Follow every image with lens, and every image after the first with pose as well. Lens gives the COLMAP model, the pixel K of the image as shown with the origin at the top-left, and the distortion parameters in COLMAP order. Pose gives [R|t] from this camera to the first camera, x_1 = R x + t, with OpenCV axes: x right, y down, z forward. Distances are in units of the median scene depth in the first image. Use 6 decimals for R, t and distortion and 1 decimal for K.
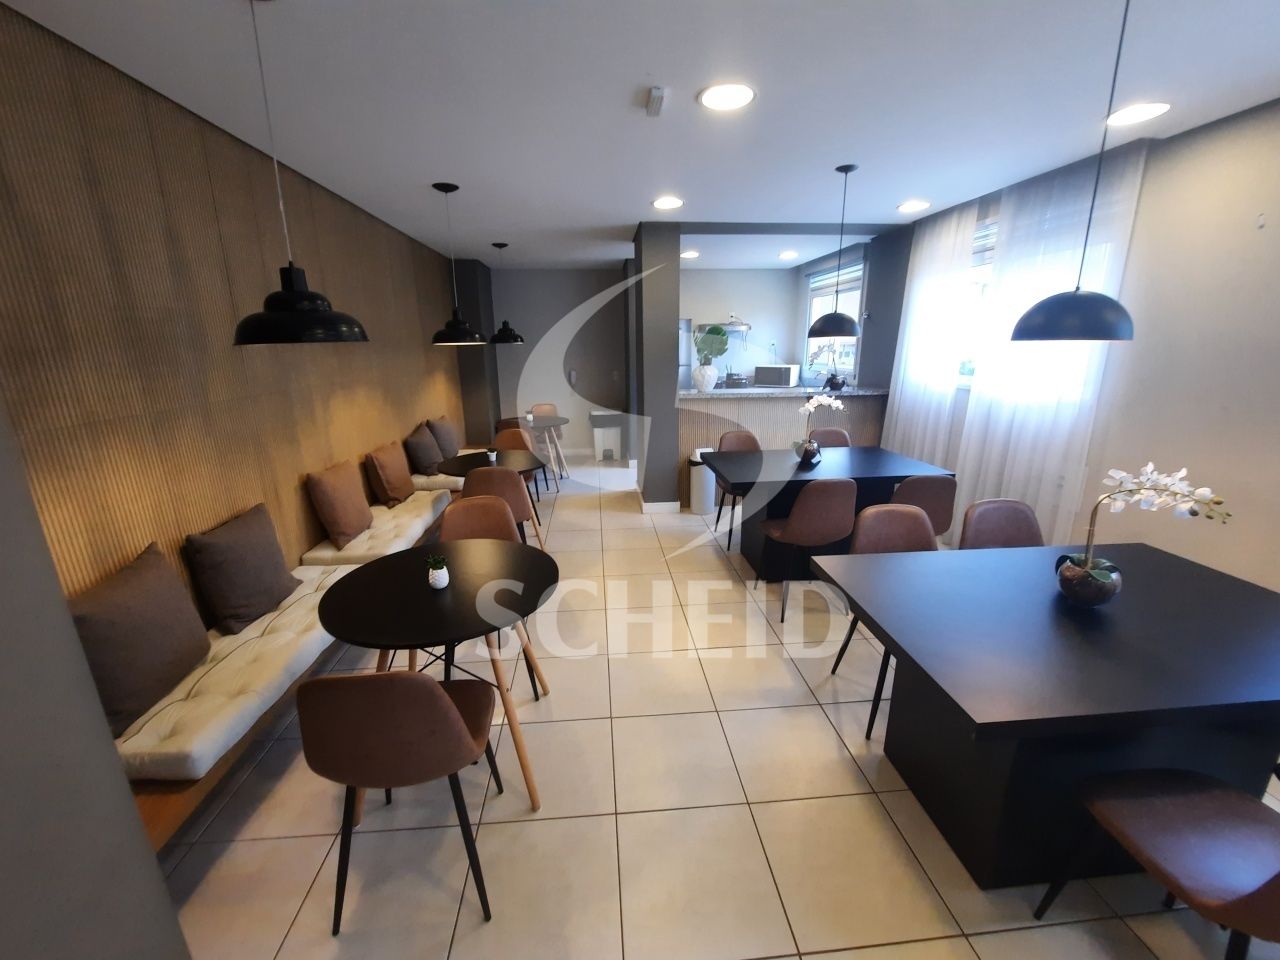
lens RADIAL K [[521.8, 0, 640.0], [0, 521.8, 482.0], [0, 0, 1]] dist [0.000342, 0.000038]
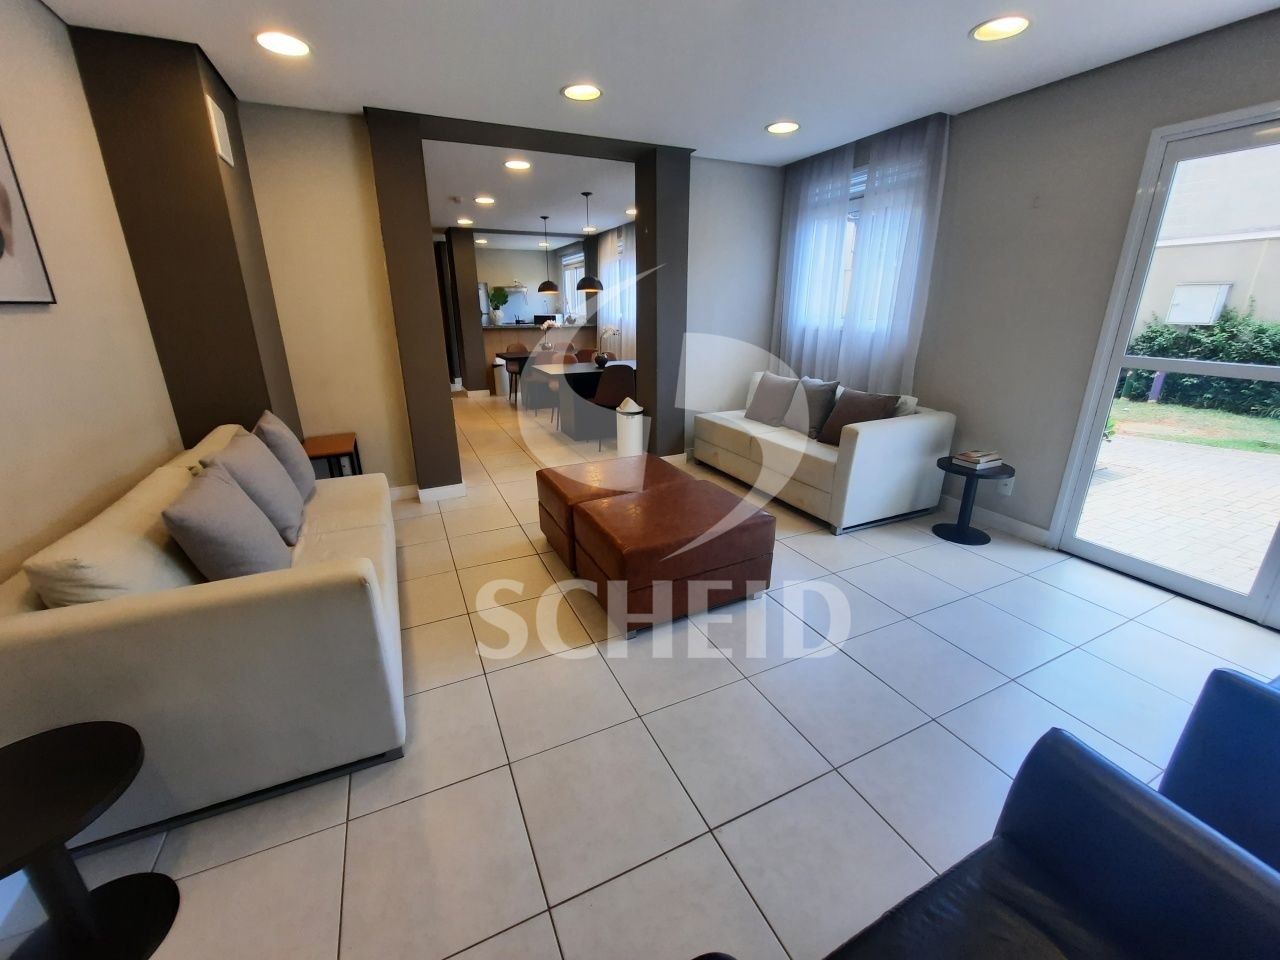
lens RADIAL K [[521.8, 0, 643.6], [0, 521.8, 476.4], [0, 0, 1]] dist [0.000342, 0.000038]
pose [[0.938418, -0.103132, 0.329750, -0.040931], [0.086032, 0.994099, 0.066080, 0.231537], [-0.334620, -0.033642, 0.941753, -0.748597]]
